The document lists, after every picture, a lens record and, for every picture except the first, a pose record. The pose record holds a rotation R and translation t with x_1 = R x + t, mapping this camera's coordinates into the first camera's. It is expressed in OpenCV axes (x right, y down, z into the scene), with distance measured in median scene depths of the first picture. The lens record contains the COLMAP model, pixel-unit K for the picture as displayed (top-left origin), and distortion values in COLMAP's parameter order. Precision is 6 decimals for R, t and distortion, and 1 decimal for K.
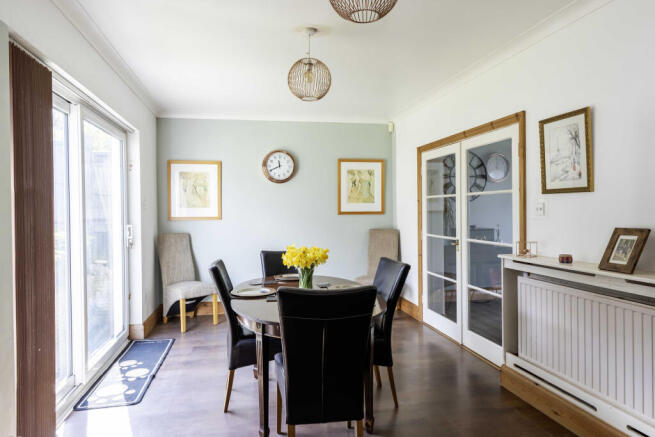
lens RADIAL K [[426.0, 0, 327.2], [0, 426.0, 214.8], [0, 0, 1]] dist [-0.003386, 0.000033]
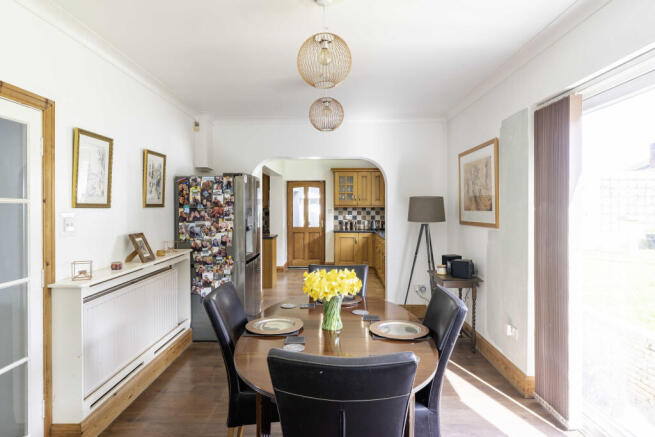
lens RADIAL K [[395.1, 0, 329.0], [0, 395.1, 213.9], [0, 0, 1]] dist [-0.025290, -0.001325]
pose [[-0.975905, 0.008750, 0.218018, -0.226411], [0.014820, 0.999546, 0.026223, -0.054661], [-0.217690, 0.028823, -0.975592, 1.849263]]
